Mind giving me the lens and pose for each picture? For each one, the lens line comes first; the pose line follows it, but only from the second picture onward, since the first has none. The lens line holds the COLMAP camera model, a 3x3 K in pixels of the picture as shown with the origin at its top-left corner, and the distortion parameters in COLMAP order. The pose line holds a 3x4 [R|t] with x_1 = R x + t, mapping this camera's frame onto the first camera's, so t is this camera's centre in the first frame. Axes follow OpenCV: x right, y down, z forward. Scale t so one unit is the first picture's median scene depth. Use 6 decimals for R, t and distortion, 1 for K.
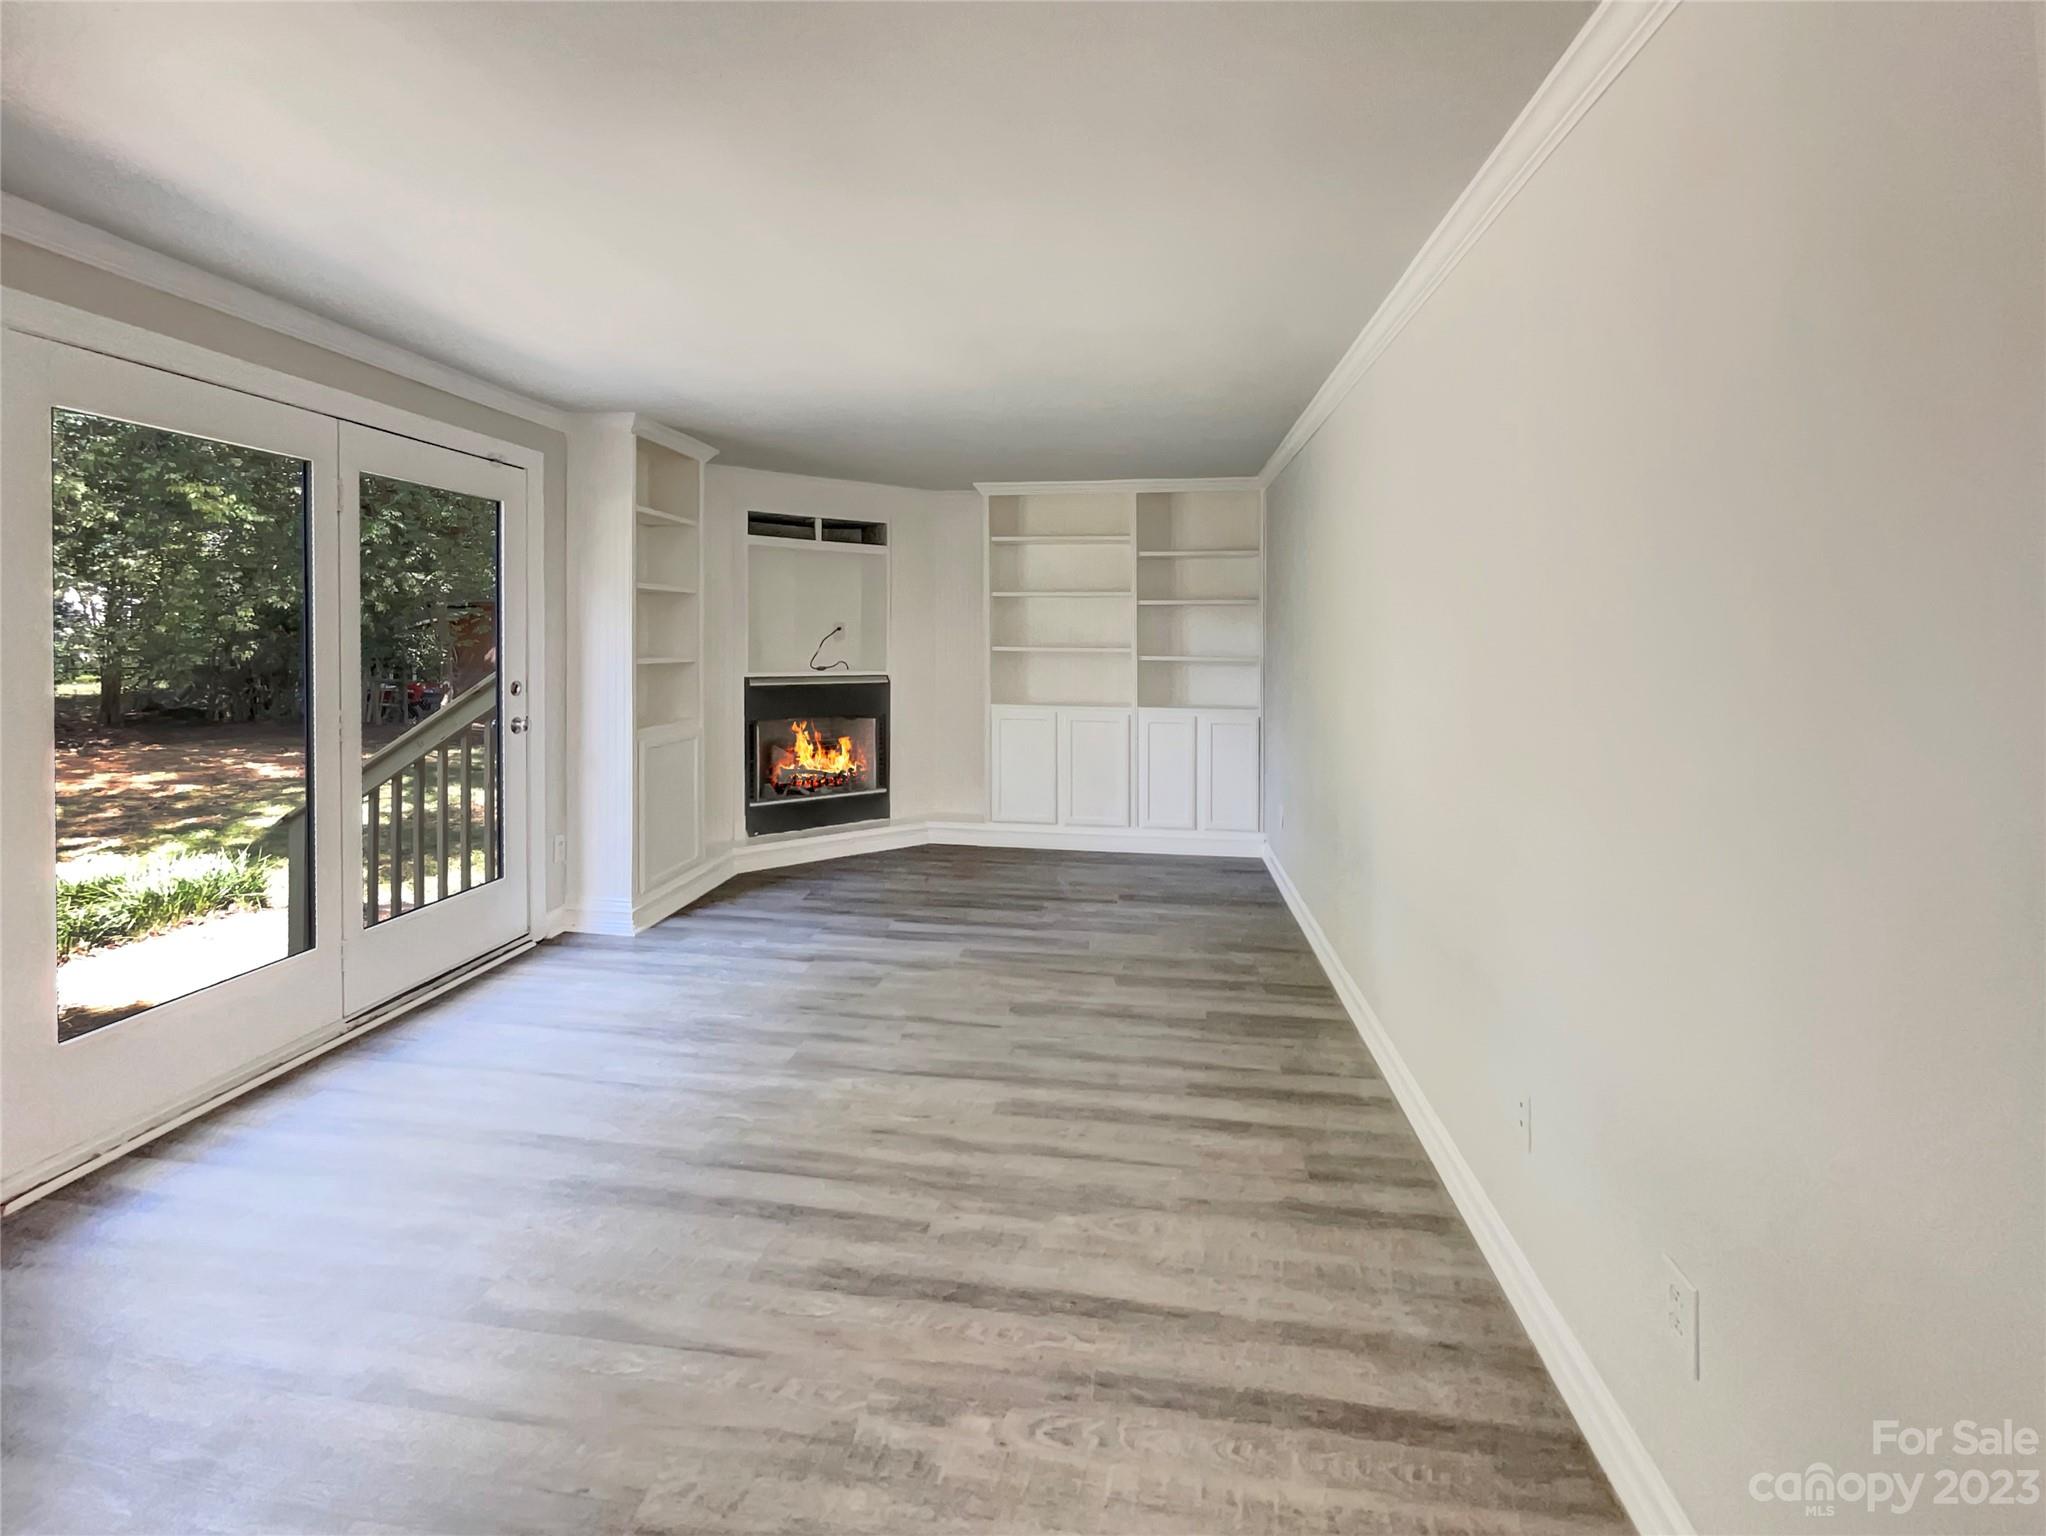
lens RADIAL K [[876.7, 0, 1013.9], [0, 876.7, 633.1], [0, 0, 1]] dist [-0.001564, -0.000354]
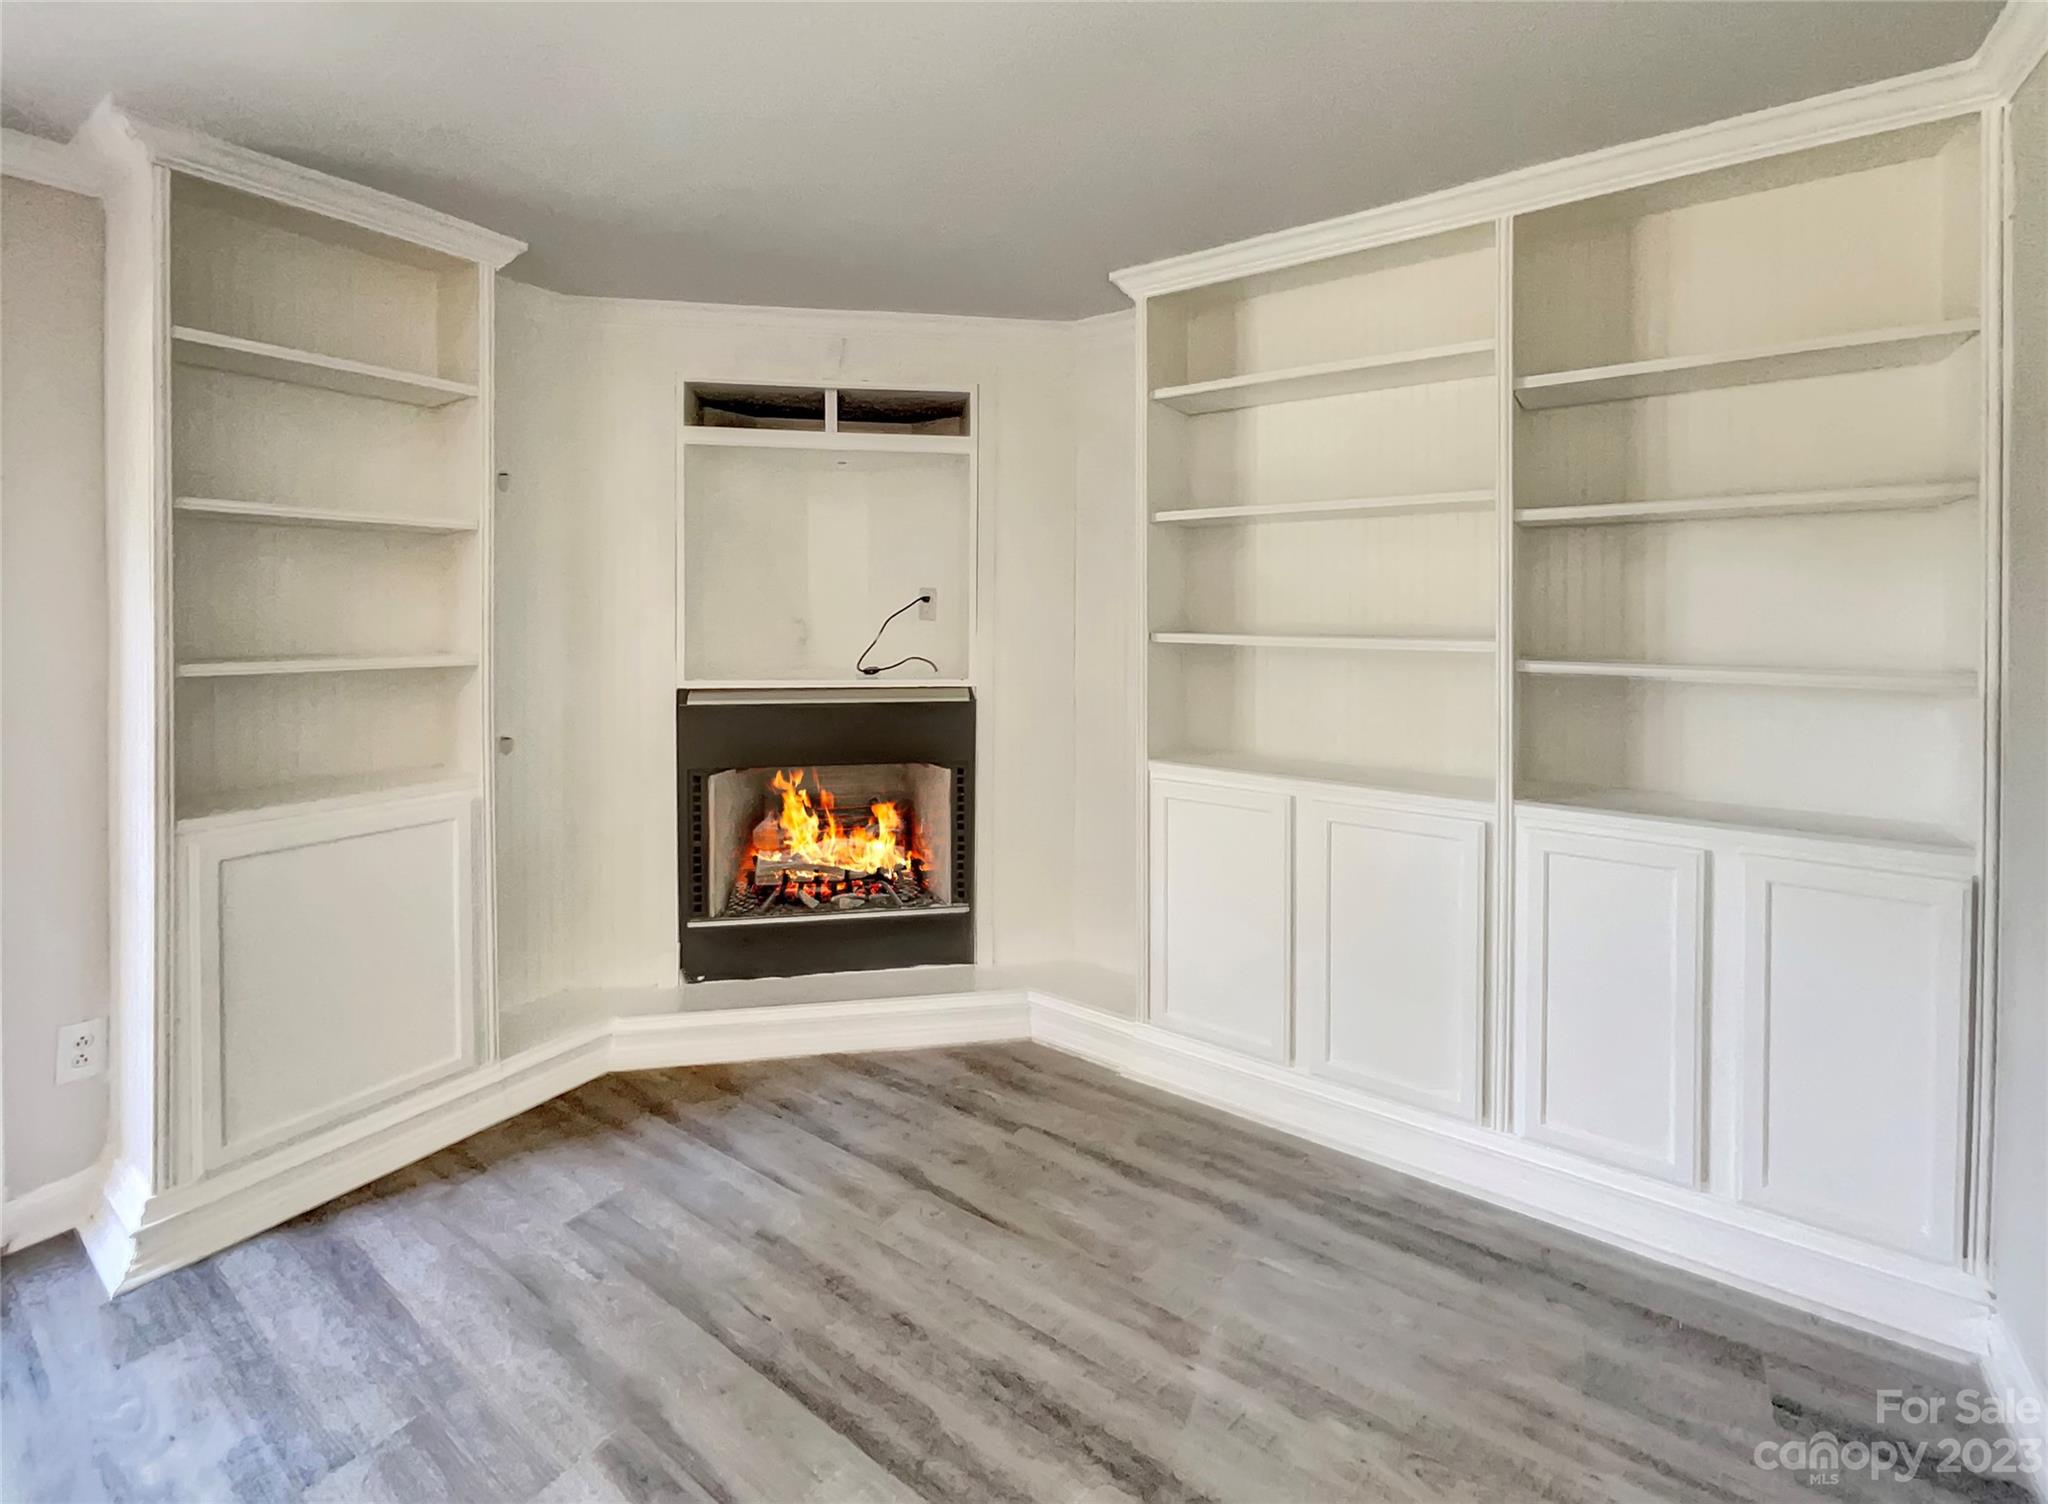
lens RADIAL K [[905.9, 0, 1027.6], [0, 905.9, 626.1], [0, 0, 1]] dist [0.000771, 0.000038]
pose [[0.887672, 0.002468, -0.460470, 0.134226], [0.004895, 0.999879, 0.014795, 0.004189], [0.460451, -0.015388, 0.887552, 0.567117]]
